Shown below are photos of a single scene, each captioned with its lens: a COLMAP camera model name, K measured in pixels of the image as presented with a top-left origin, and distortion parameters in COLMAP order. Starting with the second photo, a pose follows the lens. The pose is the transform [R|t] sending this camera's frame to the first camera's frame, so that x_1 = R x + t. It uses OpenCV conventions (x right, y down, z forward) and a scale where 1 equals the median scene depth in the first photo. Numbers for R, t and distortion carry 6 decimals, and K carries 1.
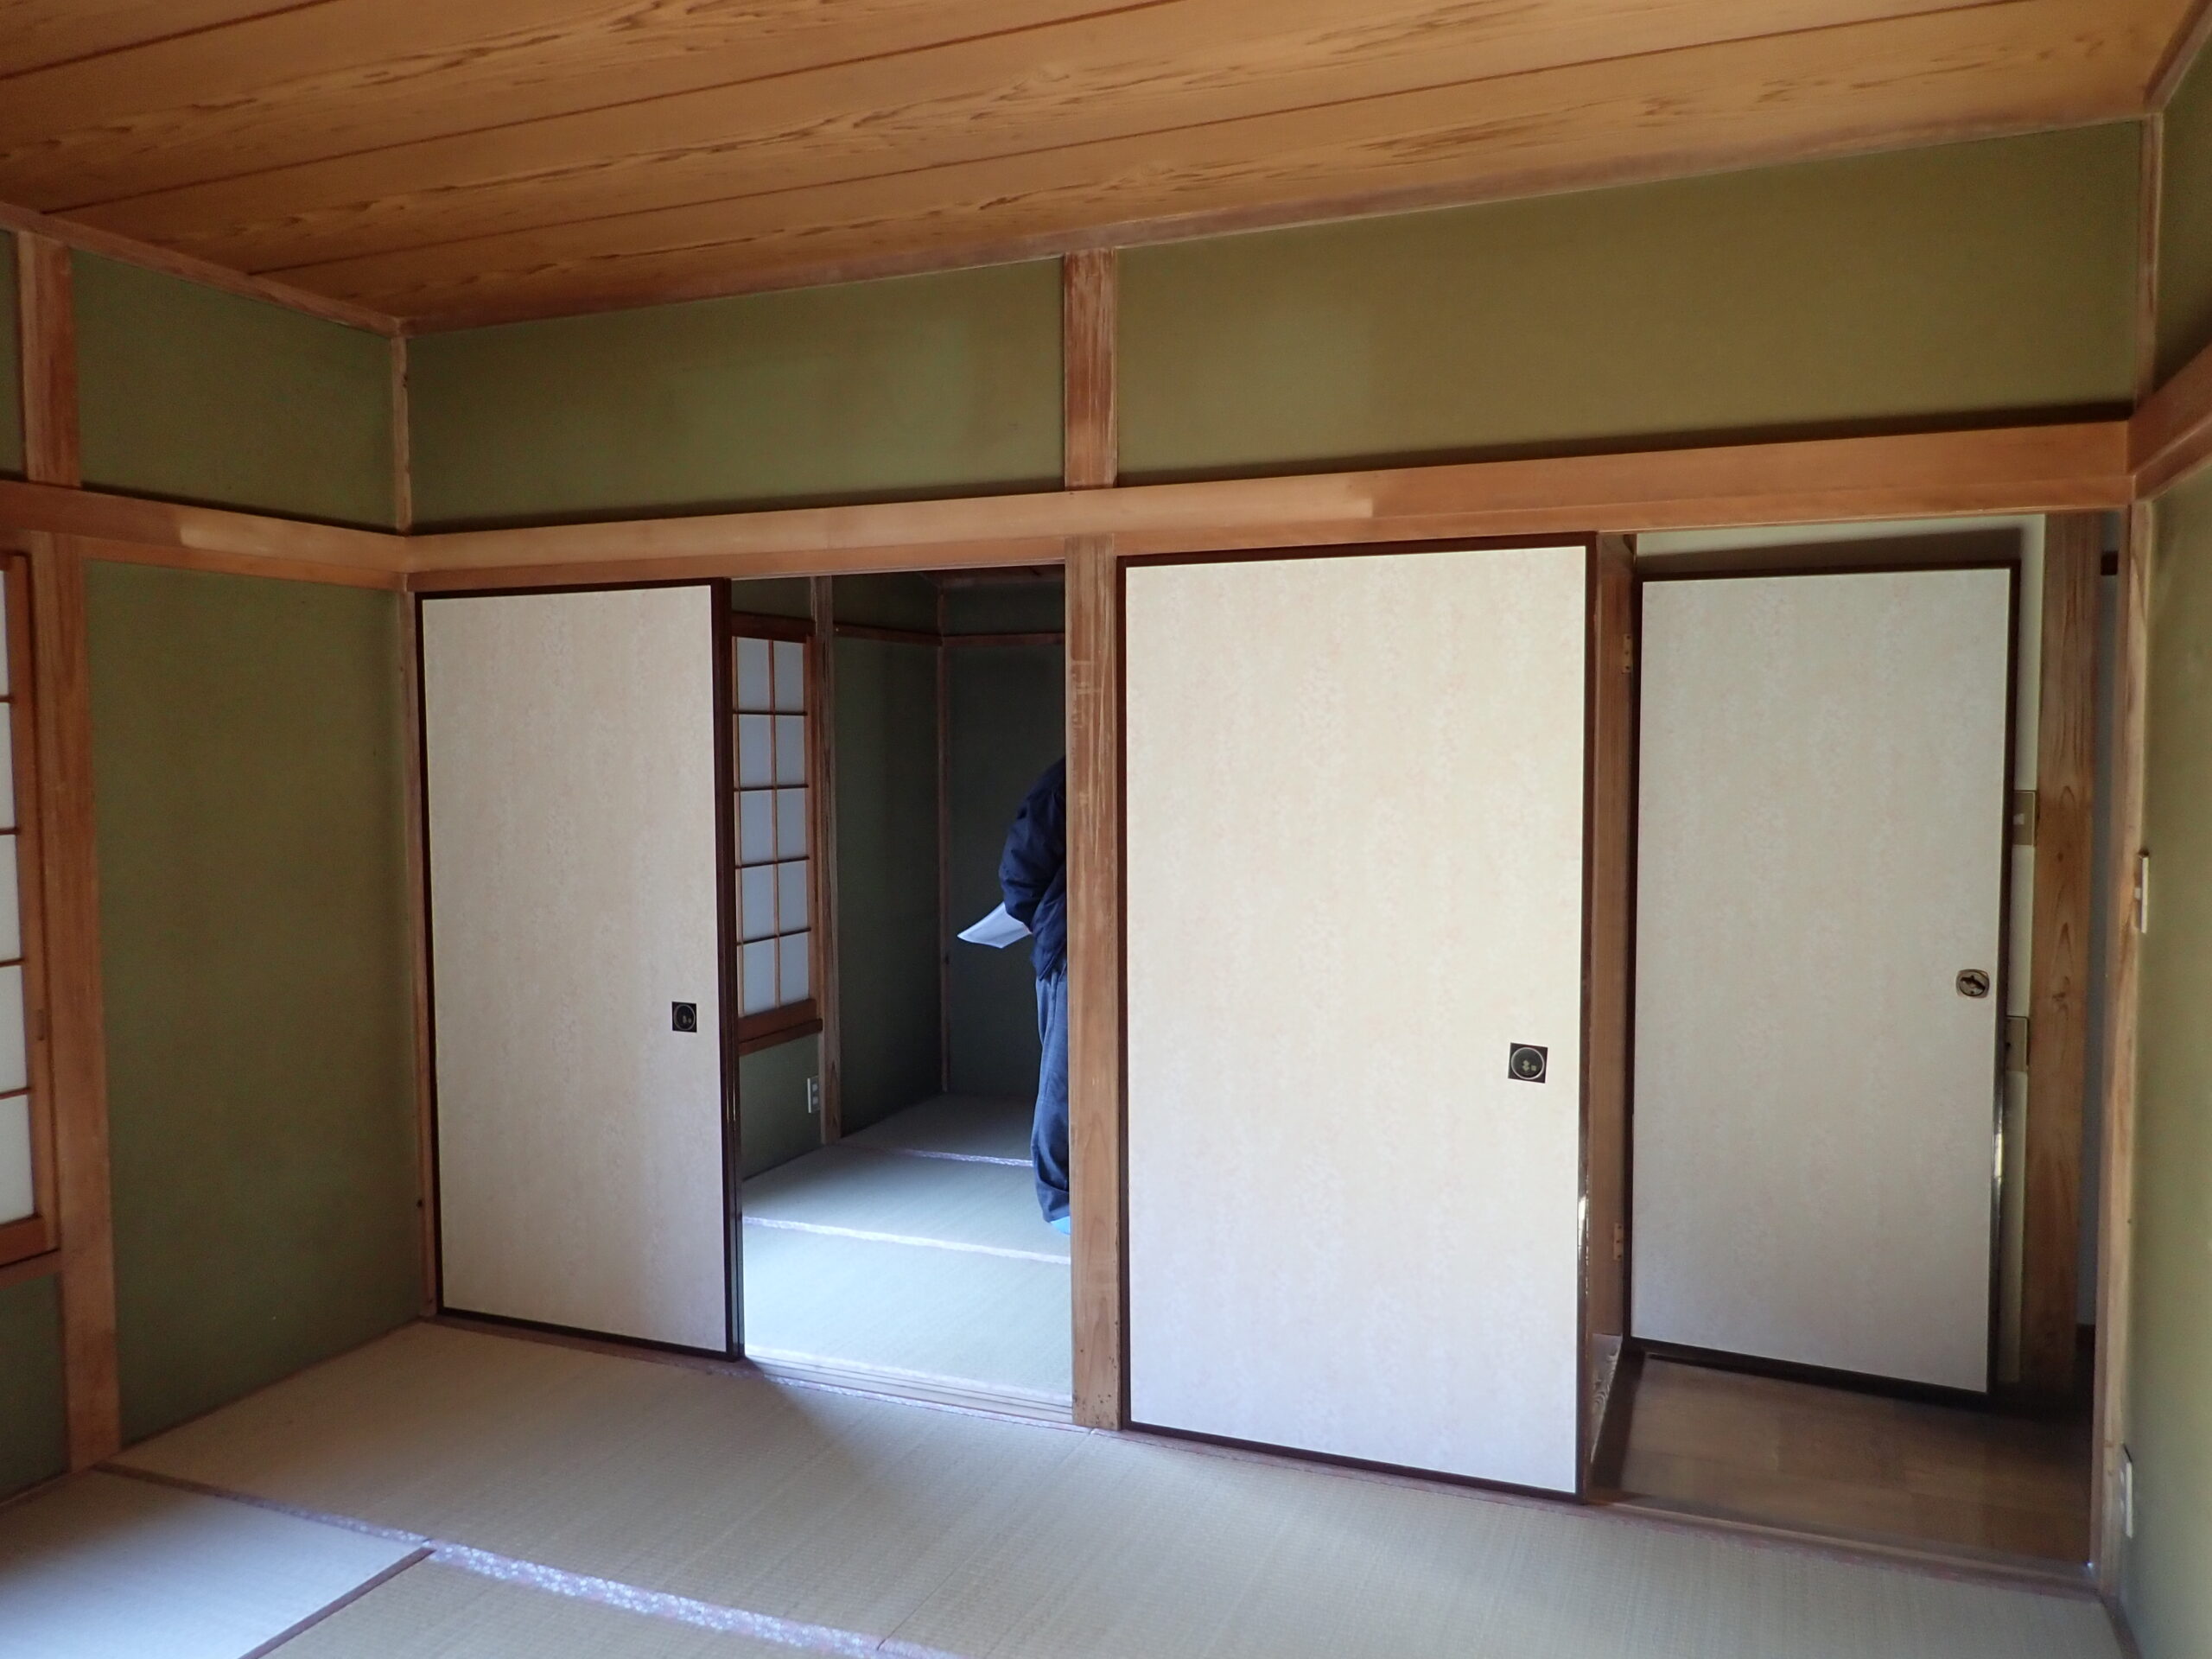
lens RADIAL K [[1616.9, 0, 1106.0], [0, 1616.9, 829.5], [0, 0, 1]] dist [0.001457, -0.026853]
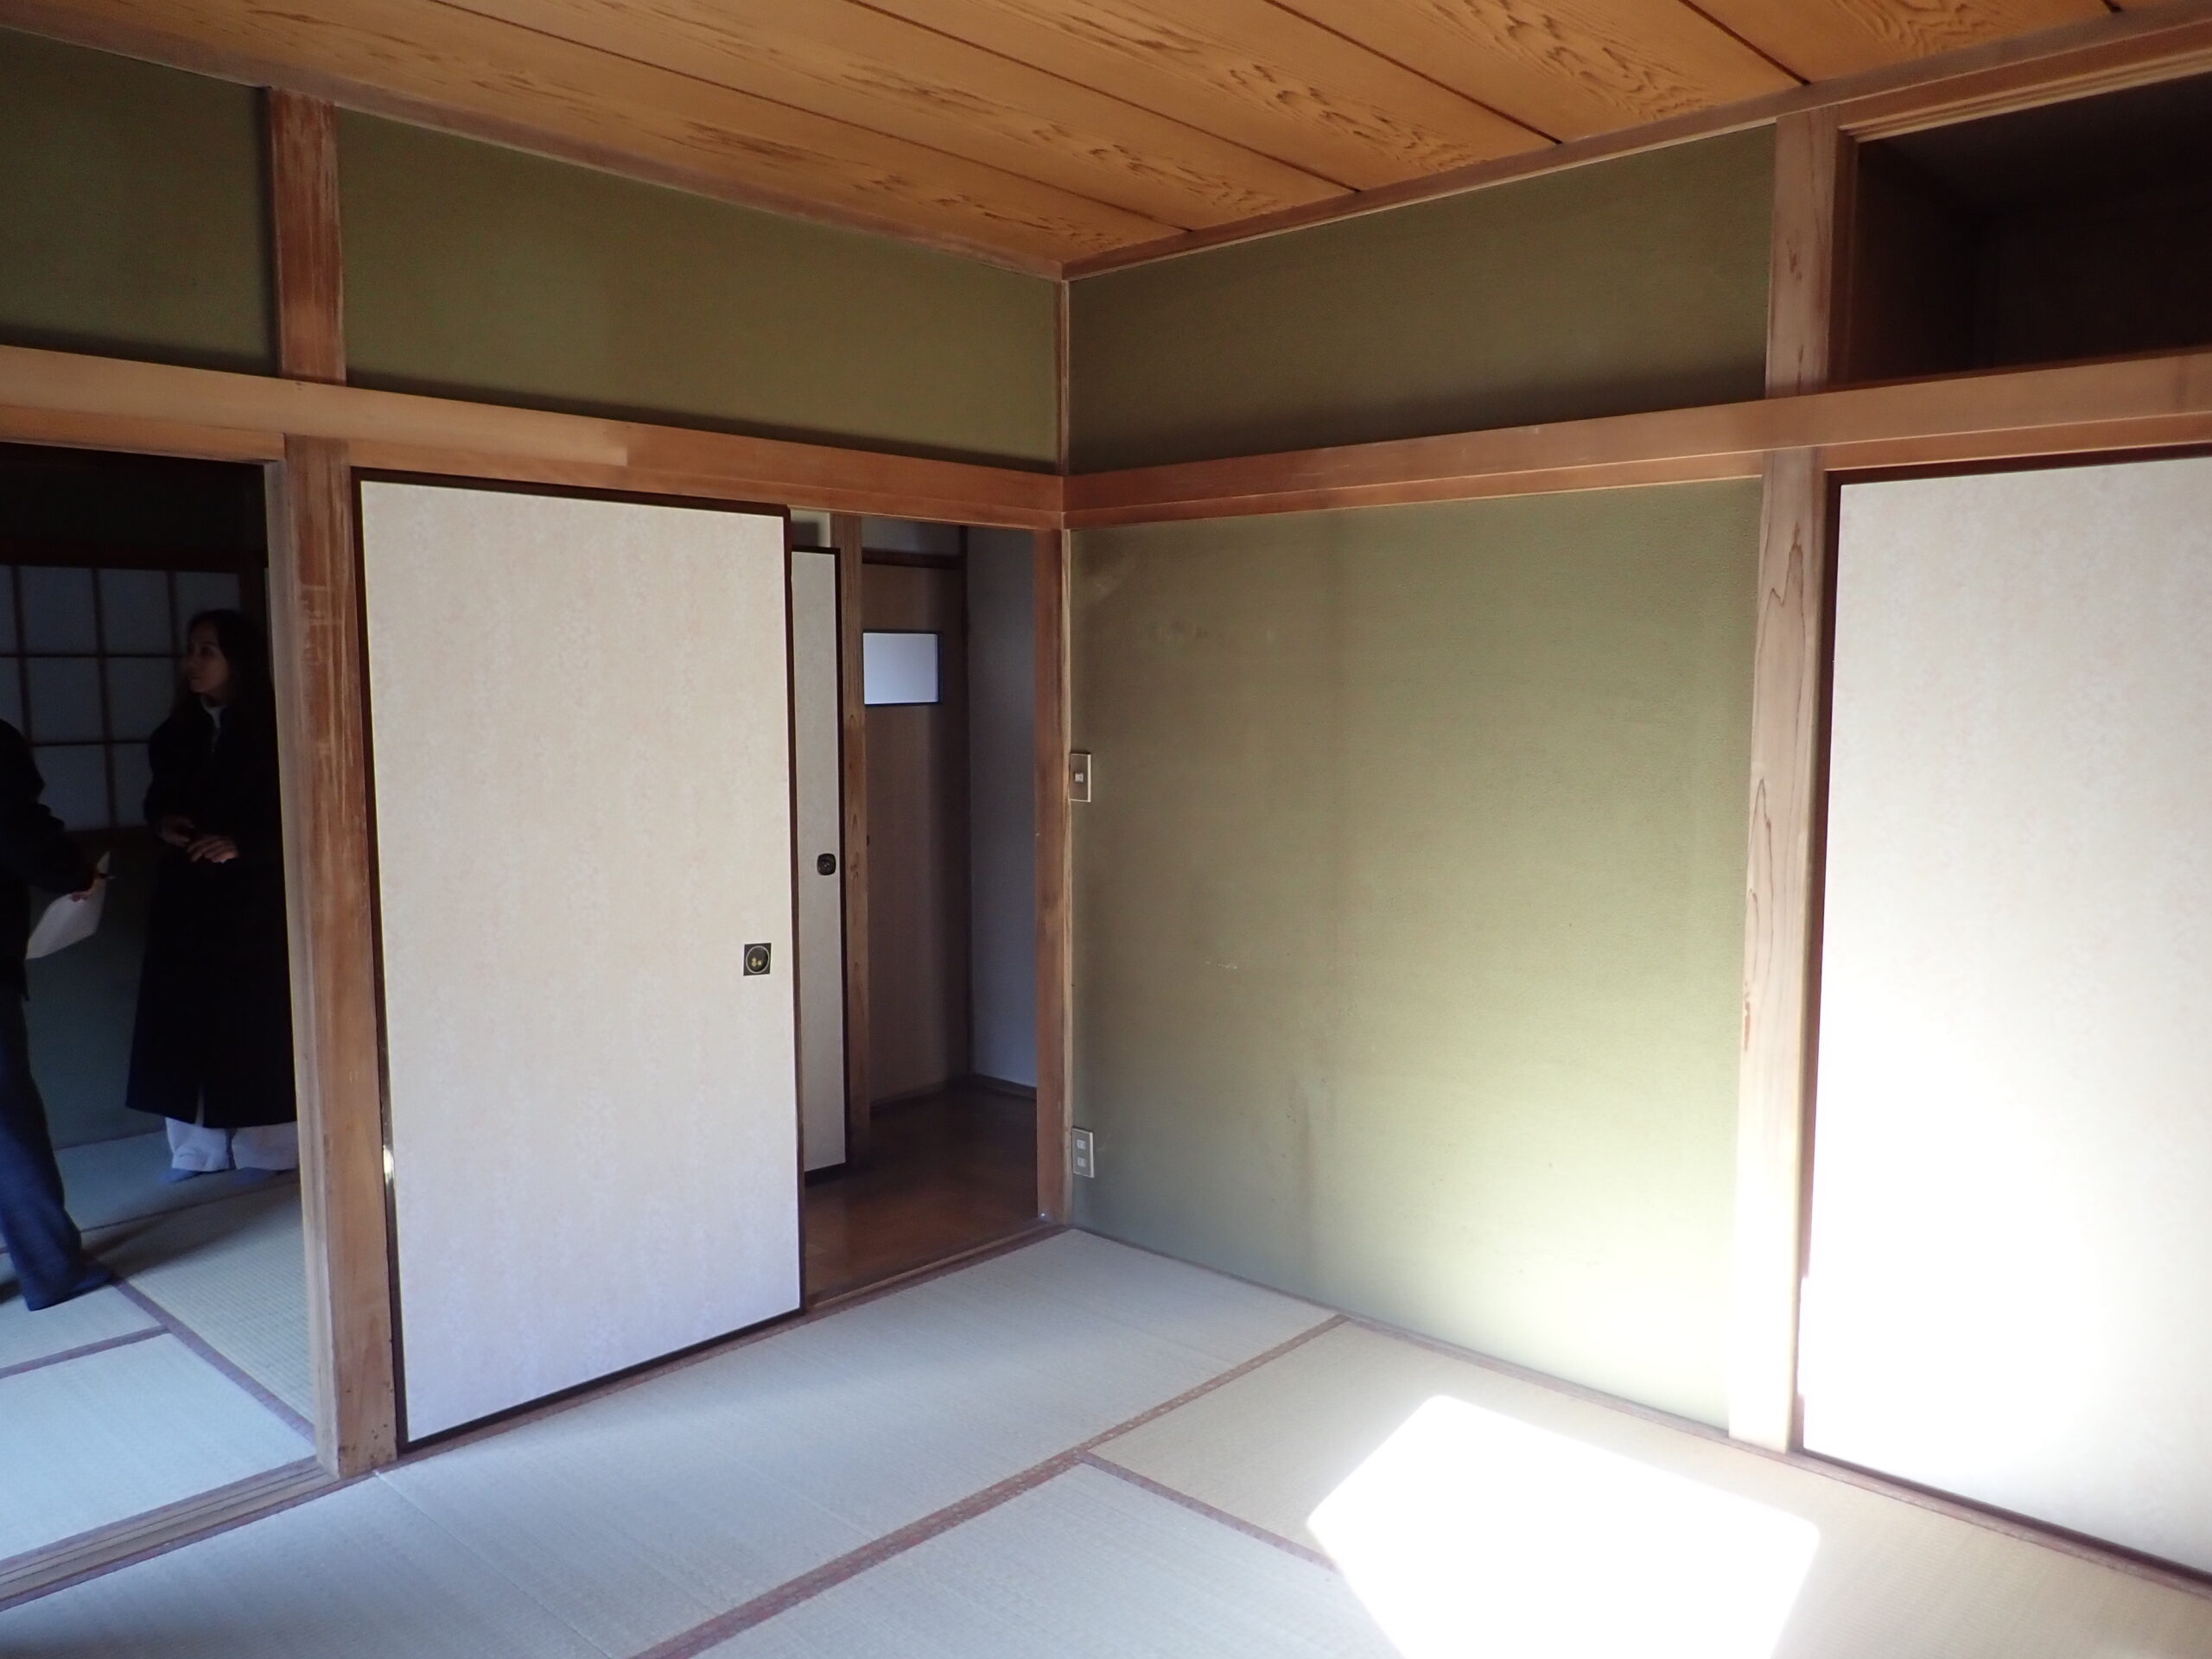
lens RADIAL K [[1616.9, 0, 1106.0], [0, 1616.9, 829.5], [0, 0, 1]] dist [0.001457, -0.026853]
pose [[0.359220, -0.083223, 0.929535, -0.669314], [0.051277, 0.996271, 0.069382, -0.015073], [-0.931843, 0.022741, 0.362148, 0.318622]]
